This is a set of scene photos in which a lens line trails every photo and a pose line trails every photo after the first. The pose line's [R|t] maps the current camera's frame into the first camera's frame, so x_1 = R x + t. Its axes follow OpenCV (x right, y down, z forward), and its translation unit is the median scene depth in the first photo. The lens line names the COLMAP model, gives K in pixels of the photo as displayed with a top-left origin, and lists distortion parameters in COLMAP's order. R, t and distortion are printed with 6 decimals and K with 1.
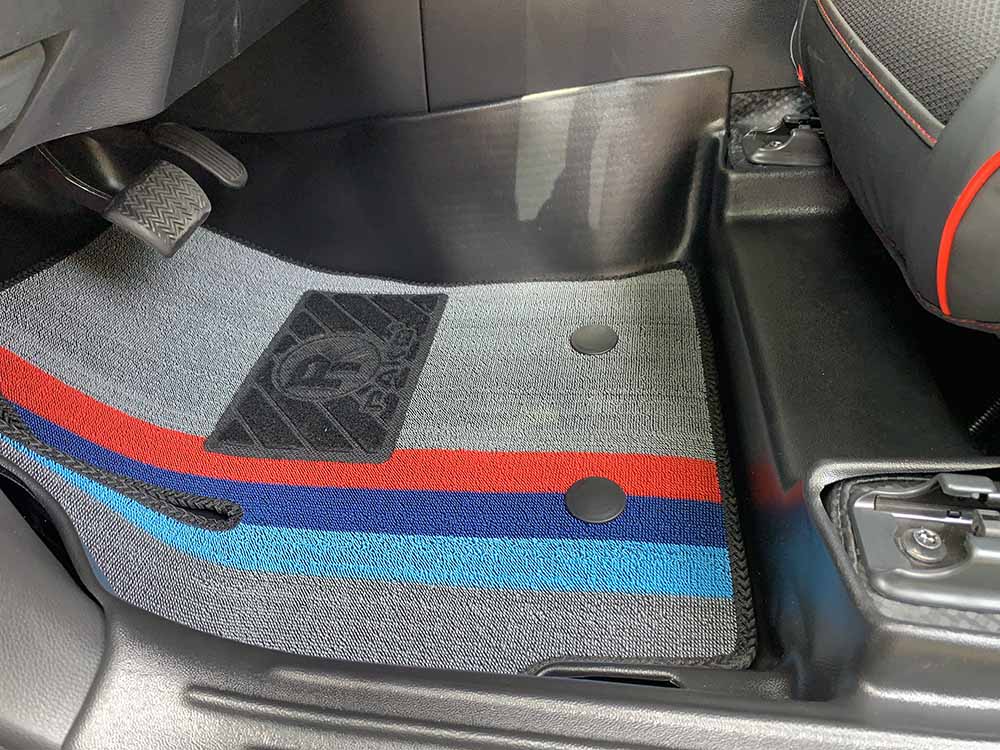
lens RADIAL K [[823.8, 0, 501.1], [0, 823.8, 361.1], [0, 0, 1]] dist [0.135217, -0.231590]
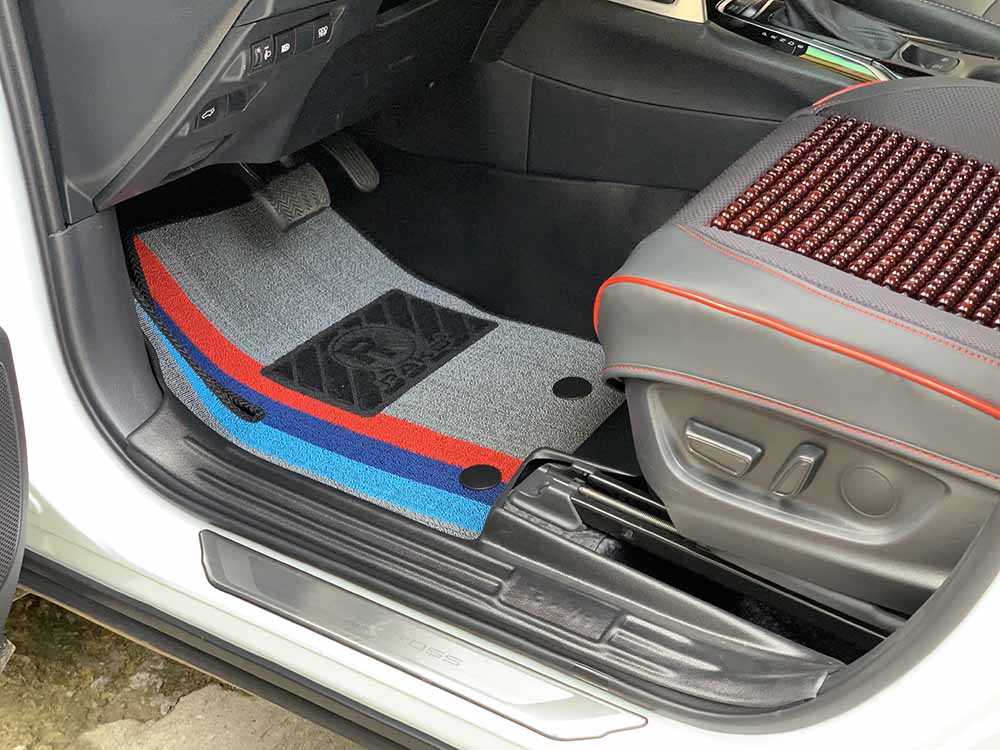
lens RADIAL K [[1526.9, 0, 500.0], [0, 1526.9, 375.0], [0, 0, 1]] dist [-0.021495, -0.006301]
pose [[0.908224, 0.290758, -0.300981, 0.682171], [-0.314853, 0.948540, -0.033759, 0.064210], [0.275677, 0.125425, 0.953032, -1.146944]]
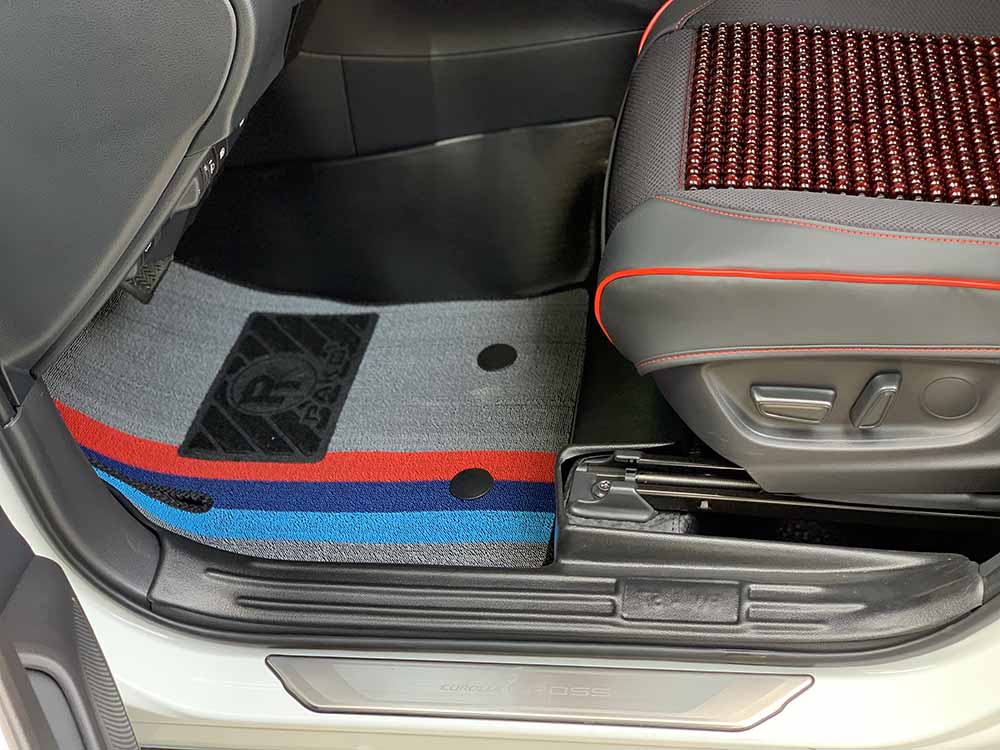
lens RADIAL K [[1521.1, 0, 534.3], [0, 1521.1, 374.0], [0, 0, 1]] dist [-0.001213, 0.029014]
pose [[0.999038, -0.024410, -0.036422, 0.245879], [0.025572, 0.999168, 0.031774, -0.070105], [0.035616, -0.032674, 0.998831, -1.167404]]
